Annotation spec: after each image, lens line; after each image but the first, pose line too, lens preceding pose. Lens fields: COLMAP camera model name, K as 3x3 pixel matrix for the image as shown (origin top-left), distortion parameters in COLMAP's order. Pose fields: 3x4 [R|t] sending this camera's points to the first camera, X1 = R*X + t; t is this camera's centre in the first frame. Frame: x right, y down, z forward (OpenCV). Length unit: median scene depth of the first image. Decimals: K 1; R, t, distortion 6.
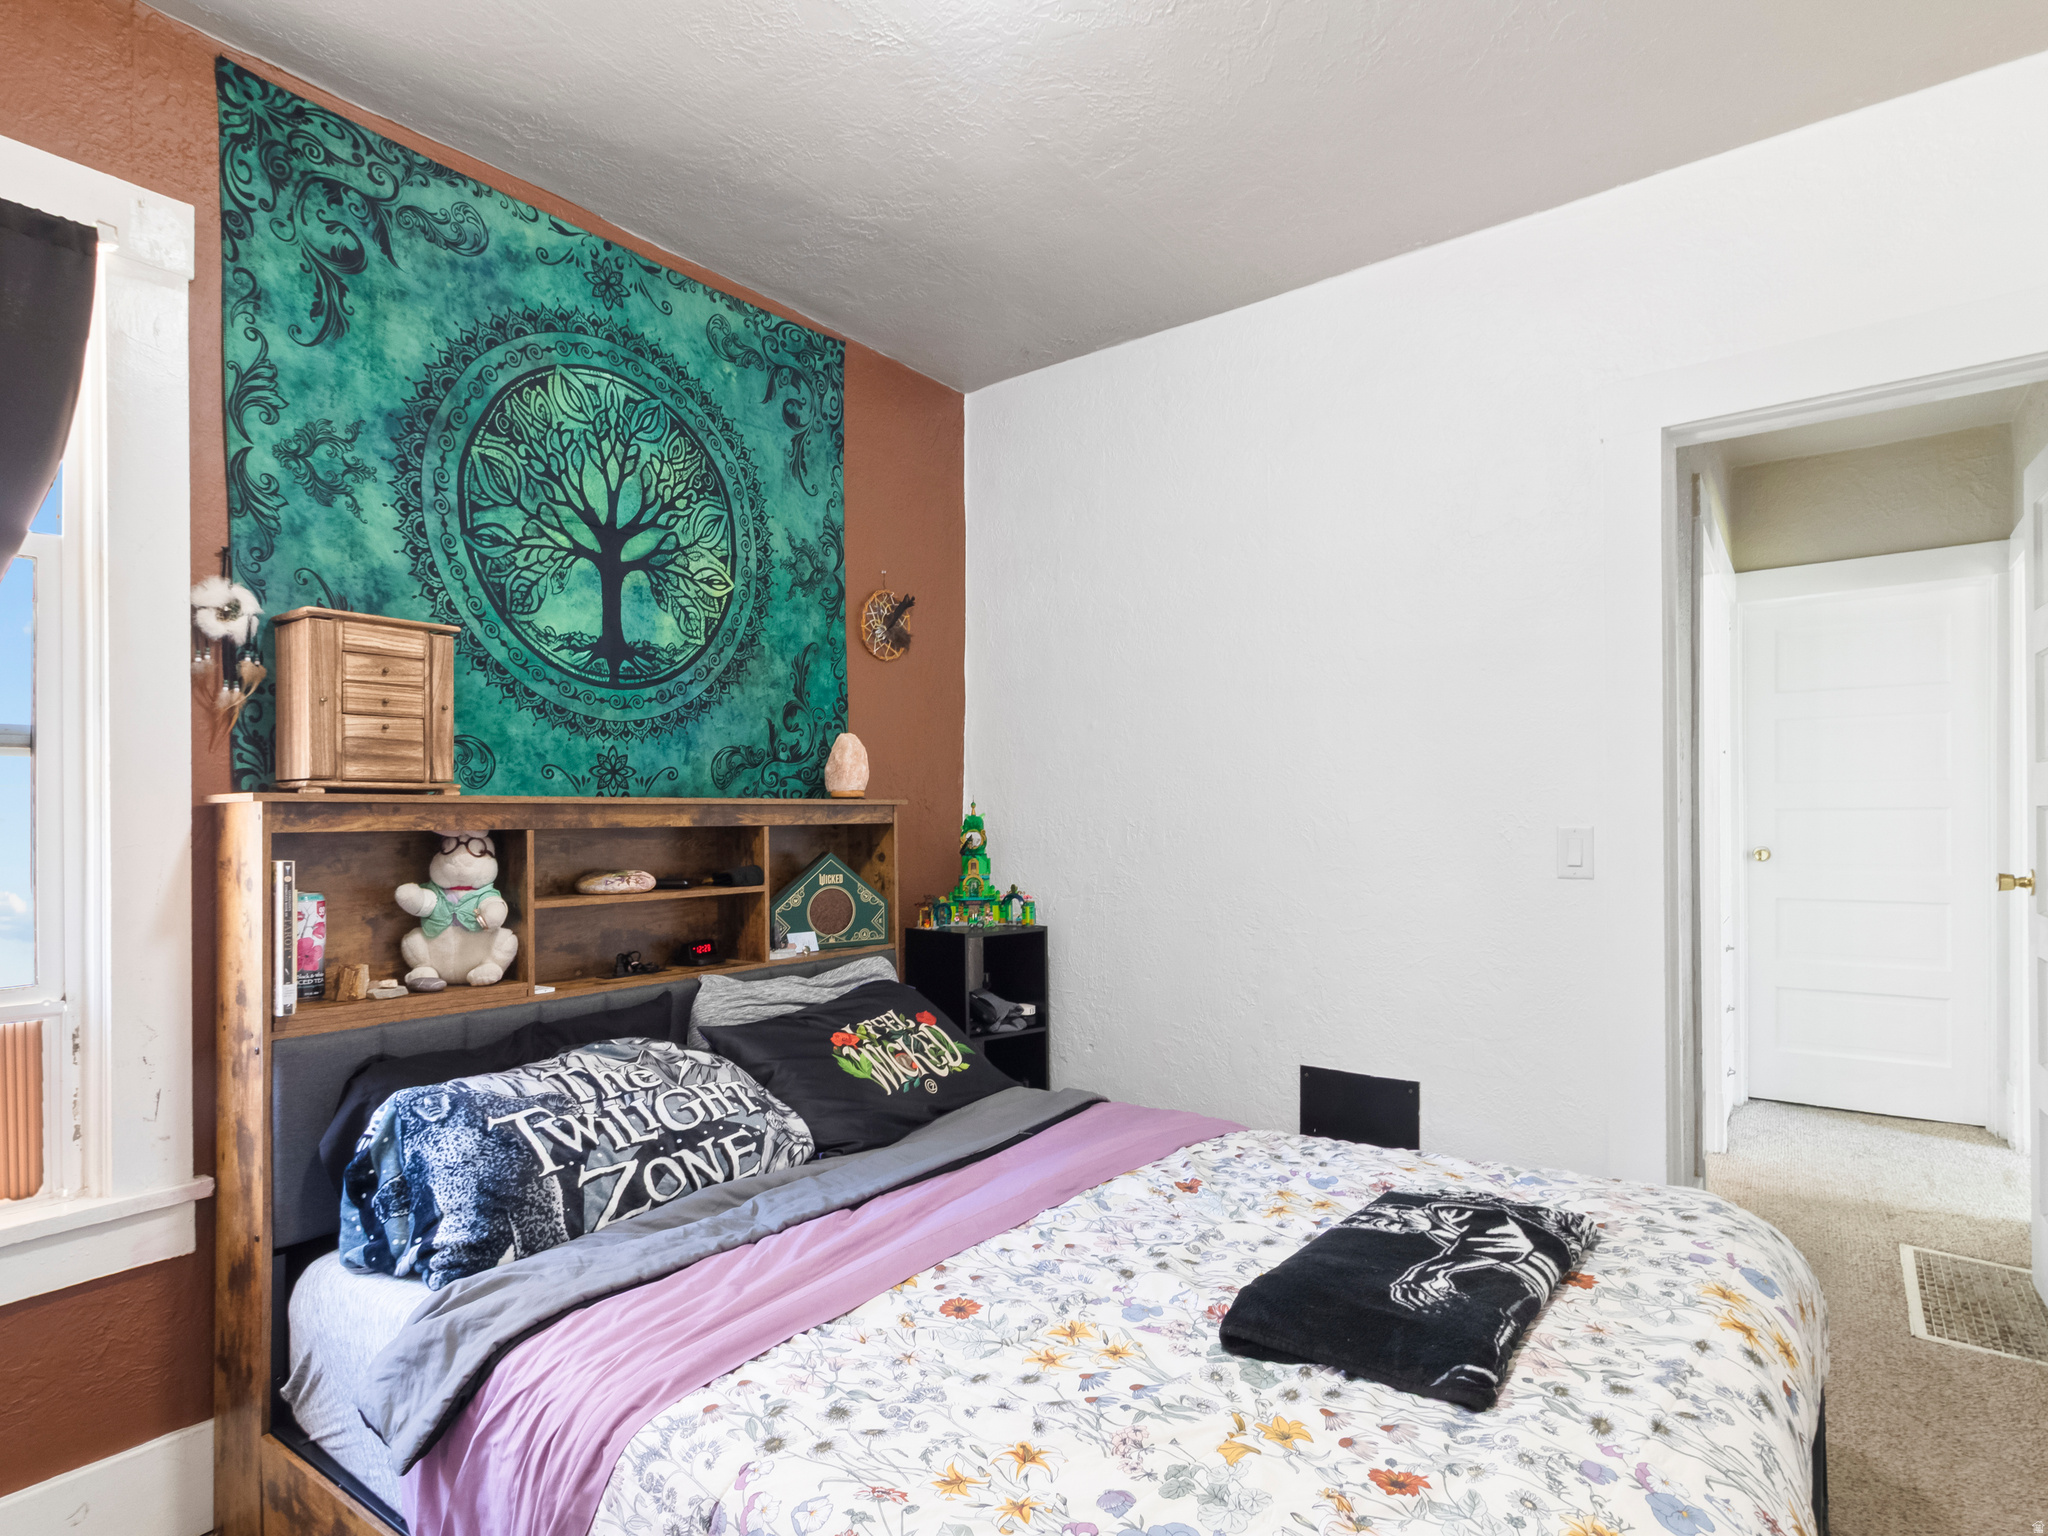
lens RADIAL K [[1091.5, 0, 1011.9], [0, 1091.5, 818.4], [0, 0, 1]] dist [0.002752, -0.000662]
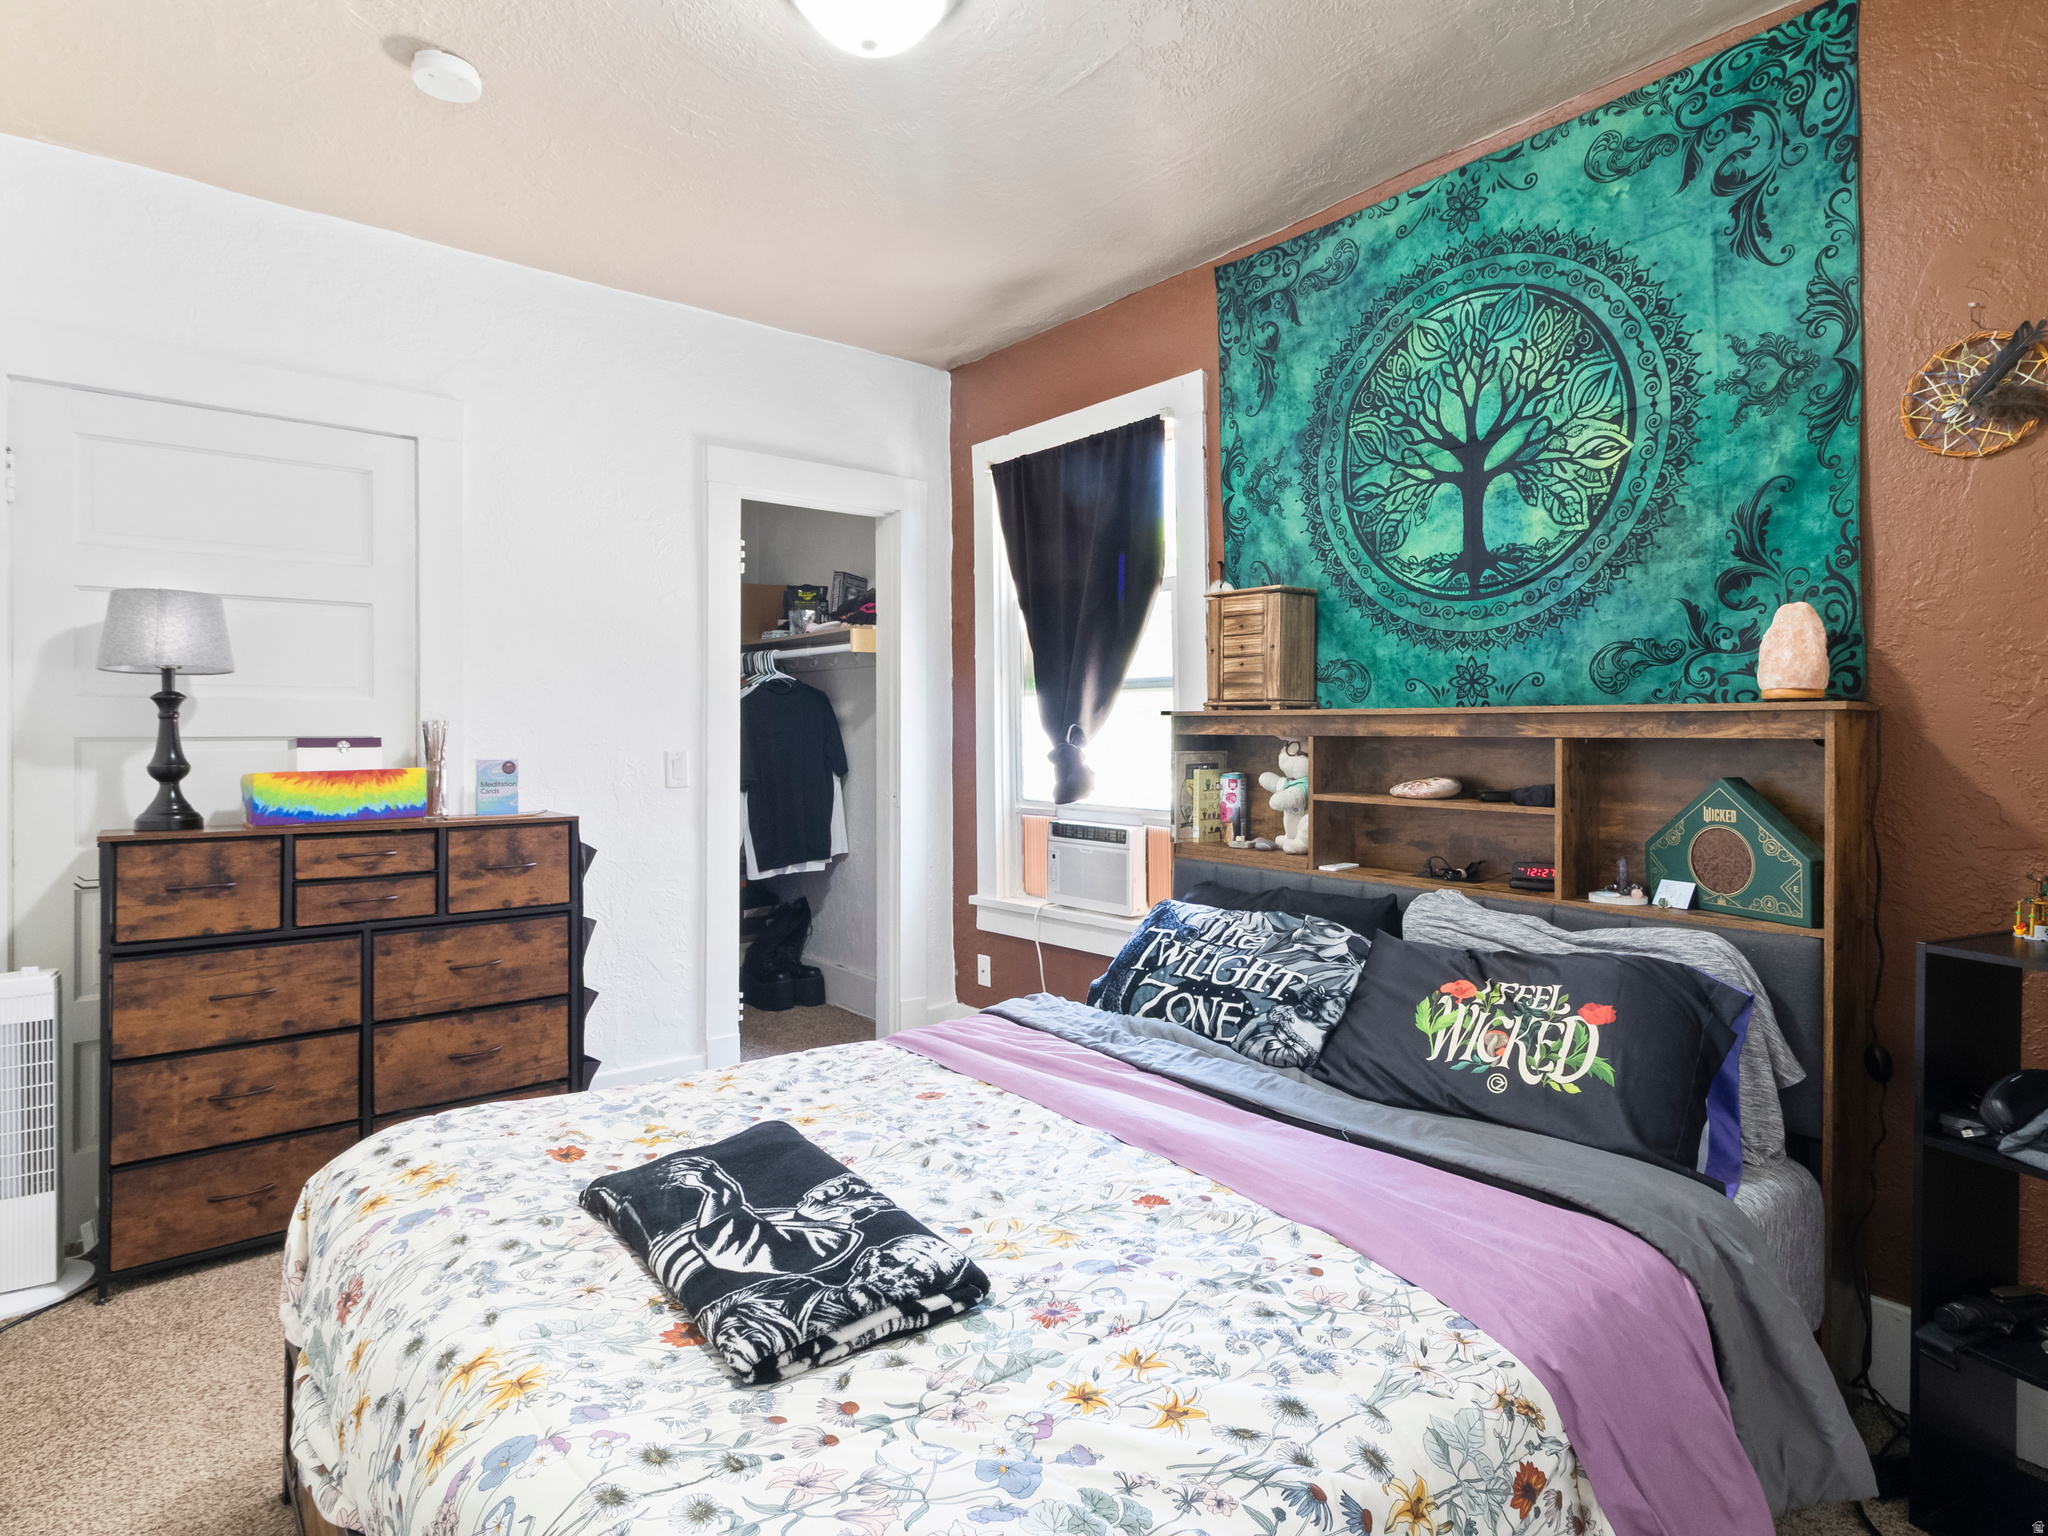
lens RADIAL K [[1091.5, 0, 1048.9], [0, 1091.5, 719.7], [0, 0, 1]] dist [0.002752, -0.000662]
pose [[-0.222542, 0.005482, -0.974908, 0.739283], [0.002739, 0.999984, 0.004998, -0.013622], [0.974919, -0.001557, -0.222553, 0.865285]]
